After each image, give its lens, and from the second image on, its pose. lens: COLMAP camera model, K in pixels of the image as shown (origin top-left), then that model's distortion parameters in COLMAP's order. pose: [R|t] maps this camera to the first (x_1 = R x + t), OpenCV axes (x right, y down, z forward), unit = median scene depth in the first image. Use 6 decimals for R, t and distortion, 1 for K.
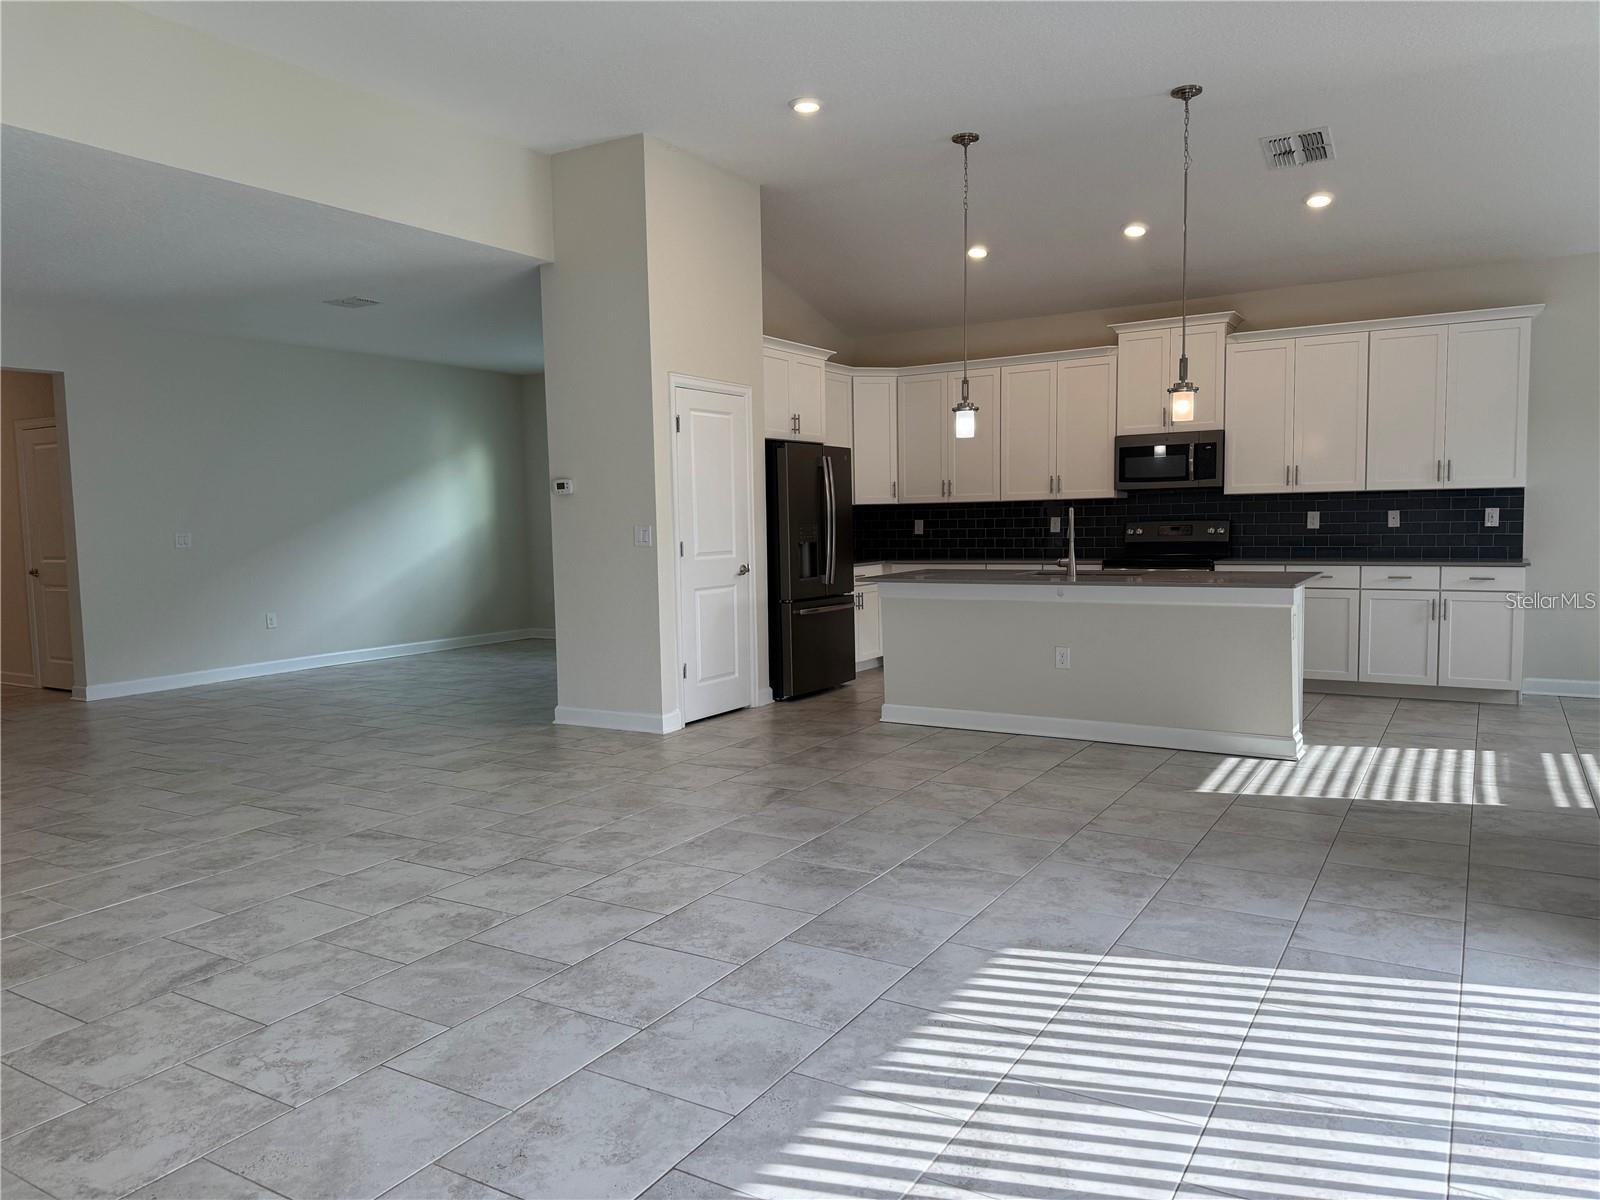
lens RADIAL K [[1112.1, 0, 800.0], [0, 1112.1, 600.0], [0, 0, 1]] dist [0.112970, -0.155845]
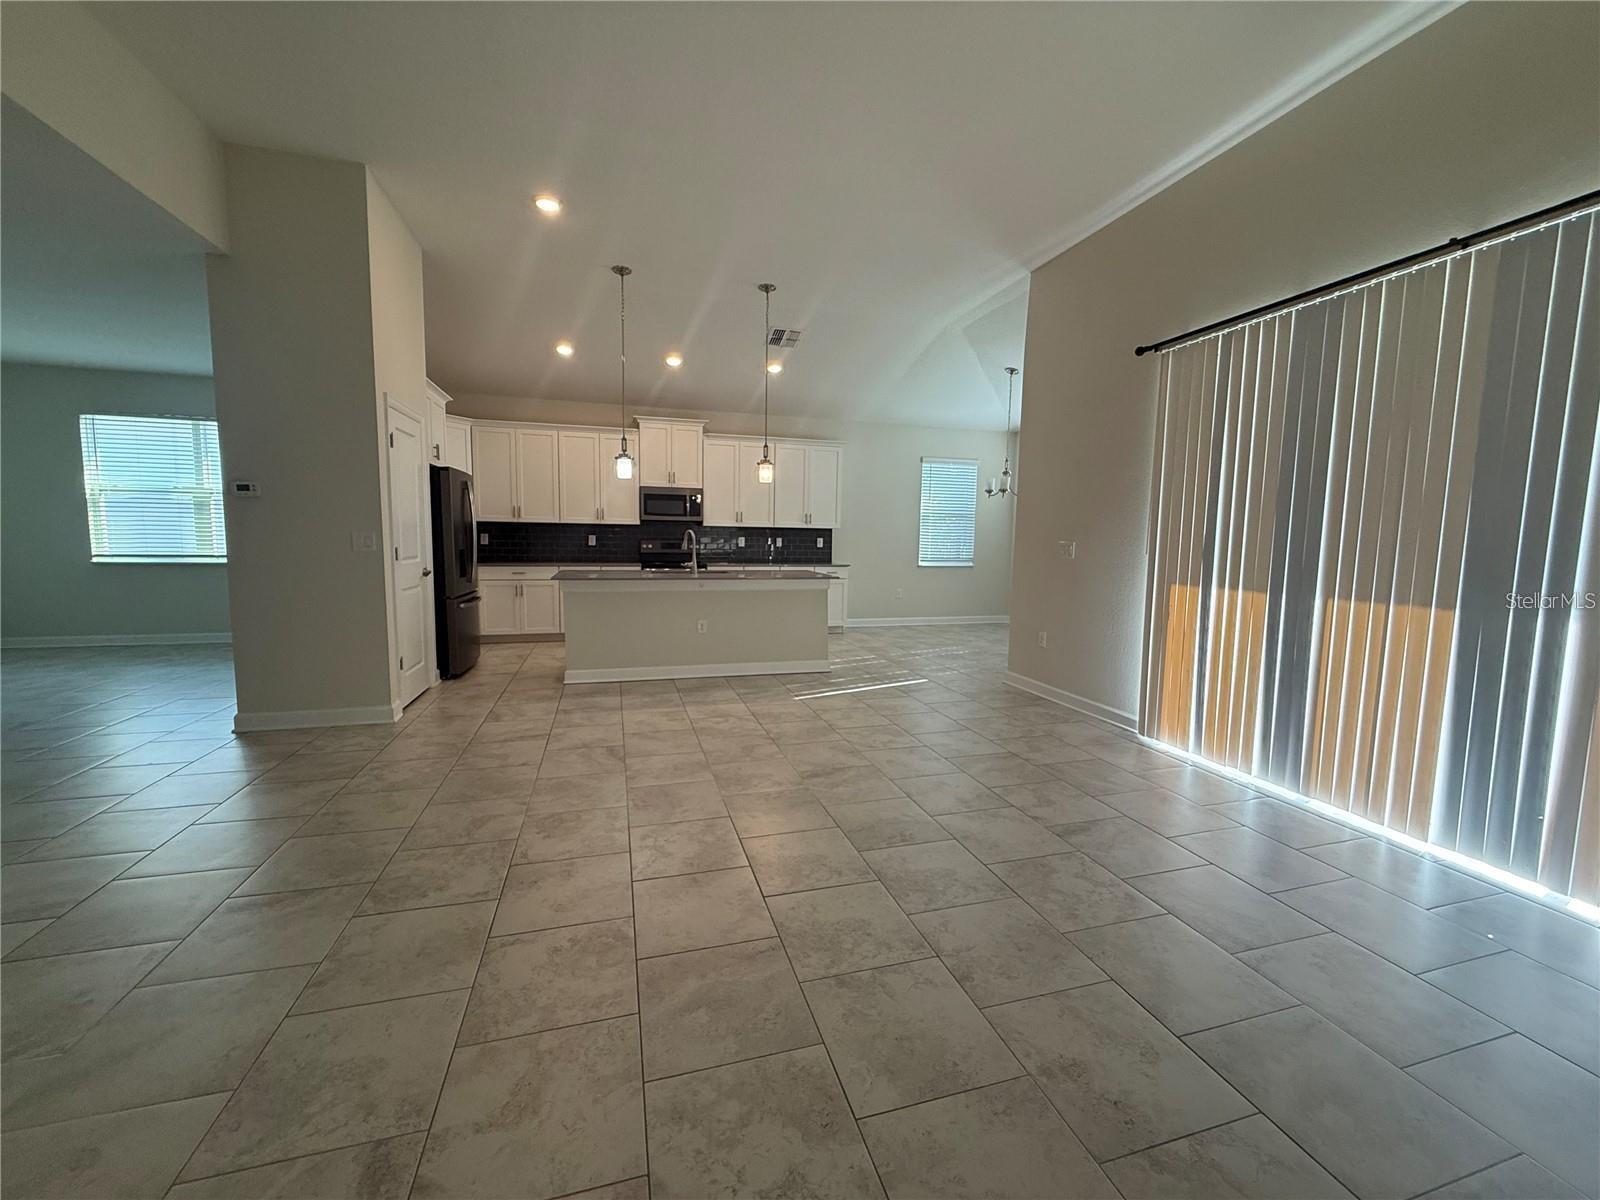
lens RADIAL K [[638.4, 0, 800.0], [0, 638.4, 600.0], [0, 0, 1]] dist [-0.000937, 0.000080]
pose [[0.671682, -0.043699, 0.739550, -0.277350], [0.027500, 0.999042, 0.034056, -0.009738], [-0.740329, -0.002537, 0.672240, 0.249904]]
